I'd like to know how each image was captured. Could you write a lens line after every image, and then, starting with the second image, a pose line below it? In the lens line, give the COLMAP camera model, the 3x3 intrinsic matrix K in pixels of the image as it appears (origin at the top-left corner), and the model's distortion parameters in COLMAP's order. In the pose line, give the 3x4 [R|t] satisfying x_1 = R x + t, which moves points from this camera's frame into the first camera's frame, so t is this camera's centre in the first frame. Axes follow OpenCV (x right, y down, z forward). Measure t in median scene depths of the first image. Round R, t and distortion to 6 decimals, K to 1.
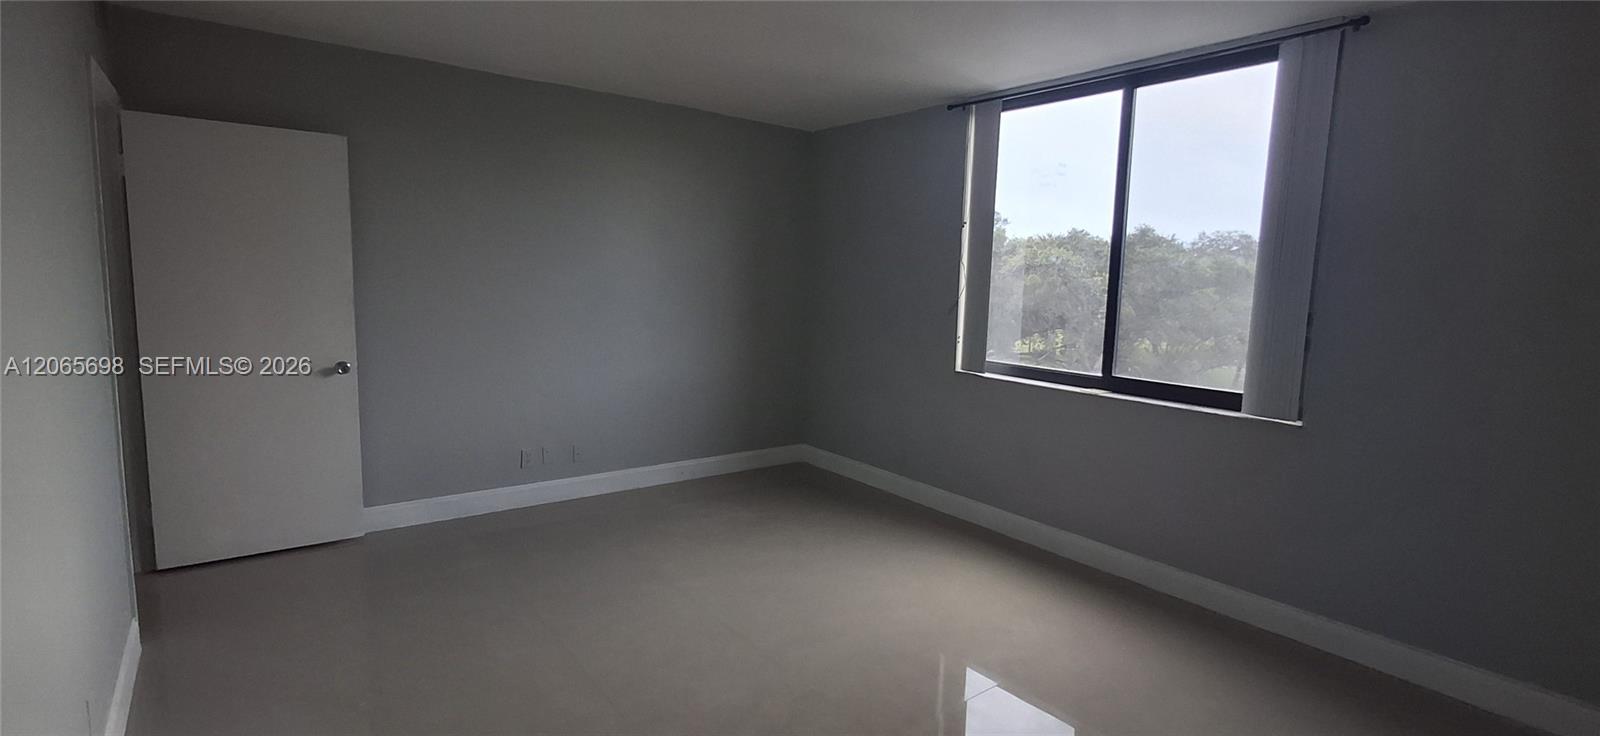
lens RADIAL K [[742.8, 0, 803.1], [0, 742.8, 363.7], [0, 0, 1]] dist [-0.000041, 0.000065]
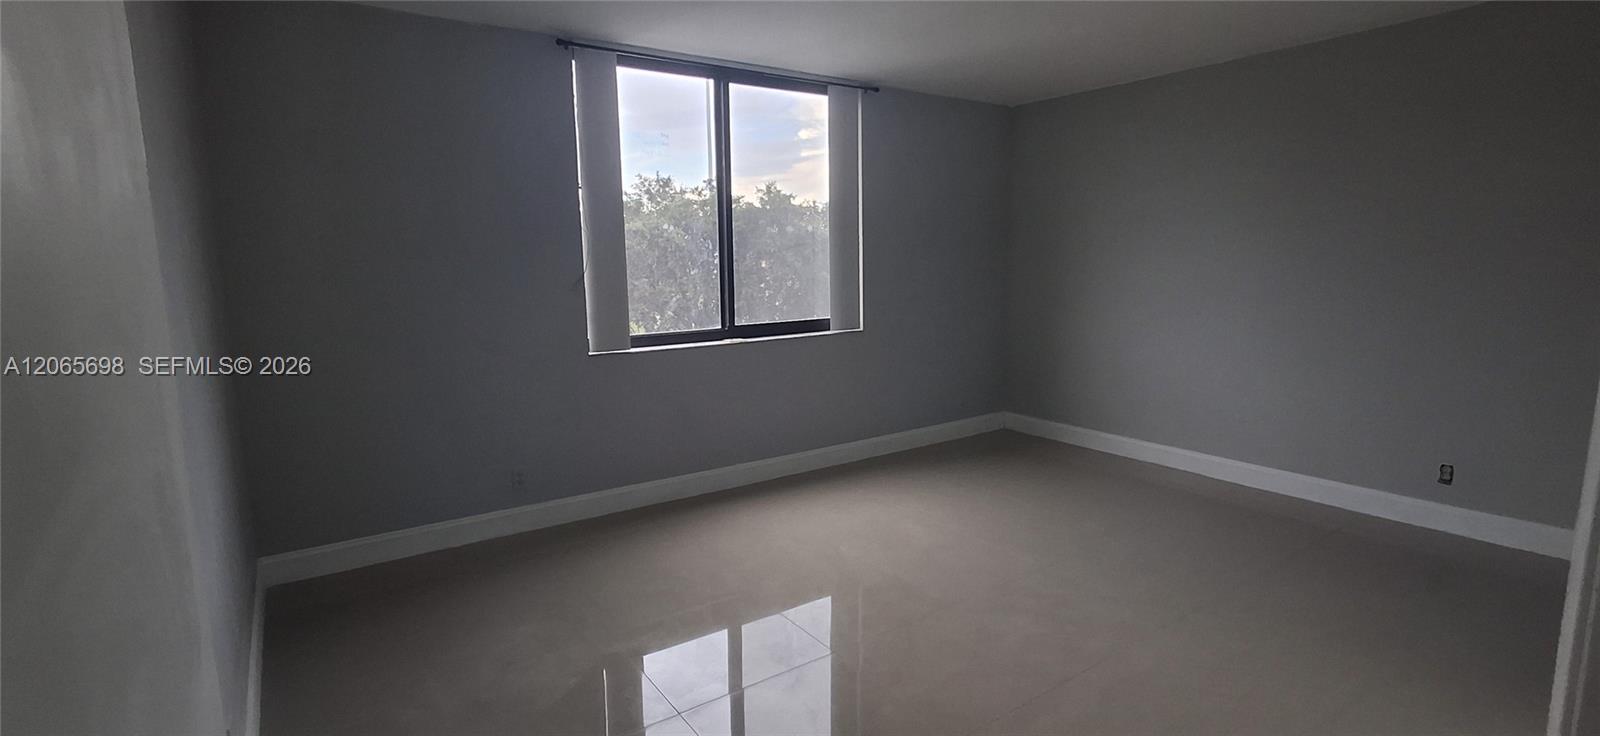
lens RADIAL K [[742.8, 0, 803.1], [0, 742.8, 363.7], [0, 0, 1]] dist [-0.000041, 0.000065]
pose [[0.044330, -0.171981, 0.984102, -0.744480], [0.136879, 0.976826, 0.164544, -0.102393], [-0.989595, 0.127409, 0.066843, 0.803132]]
